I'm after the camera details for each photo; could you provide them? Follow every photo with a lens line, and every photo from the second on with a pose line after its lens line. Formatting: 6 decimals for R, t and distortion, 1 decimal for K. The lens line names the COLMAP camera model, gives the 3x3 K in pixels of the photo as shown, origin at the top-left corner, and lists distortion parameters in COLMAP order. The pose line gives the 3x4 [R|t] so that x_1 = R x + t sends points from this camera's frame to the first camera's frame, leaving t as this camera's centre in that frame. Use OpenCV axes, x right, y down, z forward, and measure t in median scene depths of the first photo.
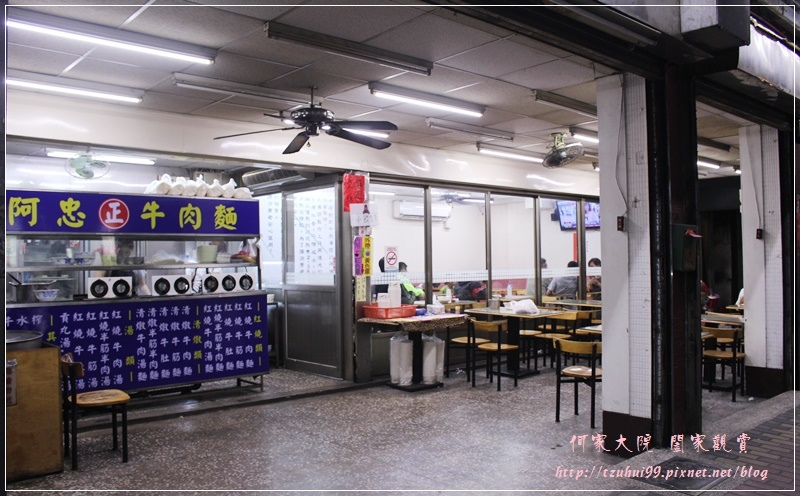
lens RADIAL K [[663.1, 0, 400.0], [0, 663.1, 248.0], [0, 0, 1]] dist [0.000202, 0.000055]
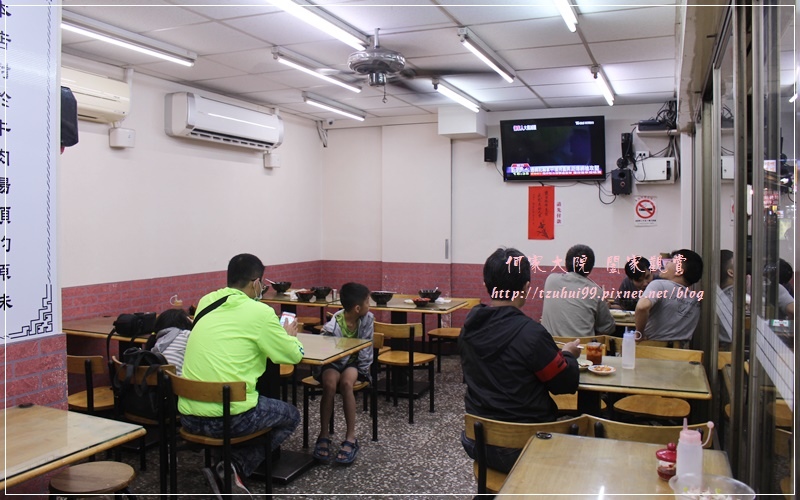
lens RADIAL K [[669.1, 0, 400.0], [0, 669.1, 250.0], [0, 0, 1]] dist [-0.193746, 0.207943]
pose [[0.898705, -0.003100, 0.438542, -0.077834], [-0.024715, 0.998028, 0.057703, -0.001341], [-0.437856, -0.062697, 0.896856, 0.747482]]
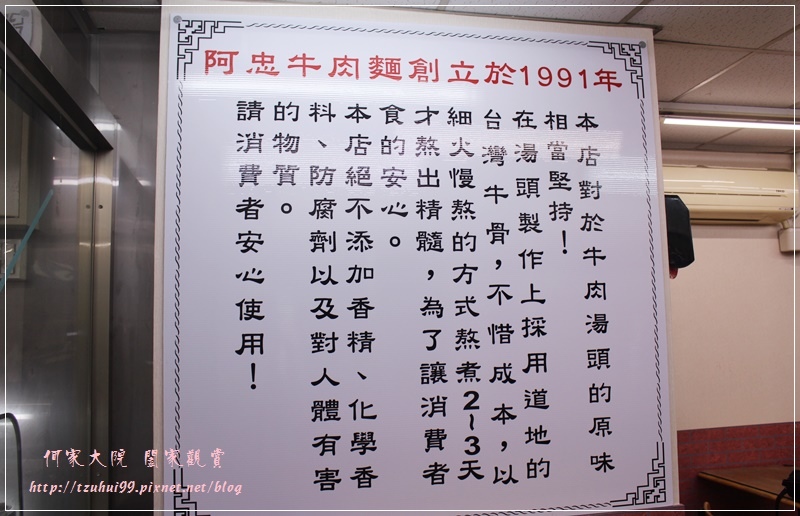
lens RADIAL K [[711.2, 0, 400.4], [0, 711.2, 269.8], [0, 0, 1]] dist [-0.189404, 0.164994]
pose [[0.850989, -0.055128, -0.522283, -0.042998], [0.022390, 0.997380, -0.068794, -0.011151], [0.524706, 0.046849, 0.849993, 0.809101]]
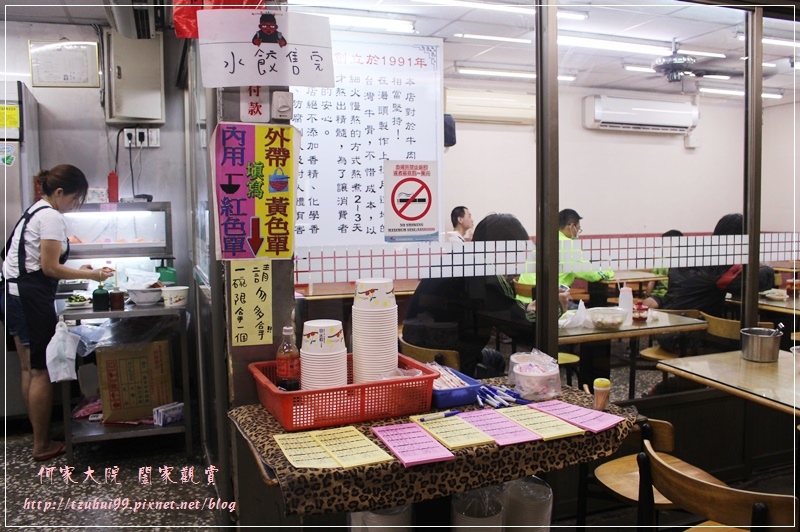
lens RADIAL K [[698.5, 0, 400.0], [0, 698.5, 266.0], [0, 0, 1]] dist [-0.189211, 0.154766]
pose [[0.927402, 0.031099, -0.372772, 0.083762], [0.008693, 0.994477, 0.104592, 0.009754], [0.373966, -0.100239, 0.922010, 0.536302]]
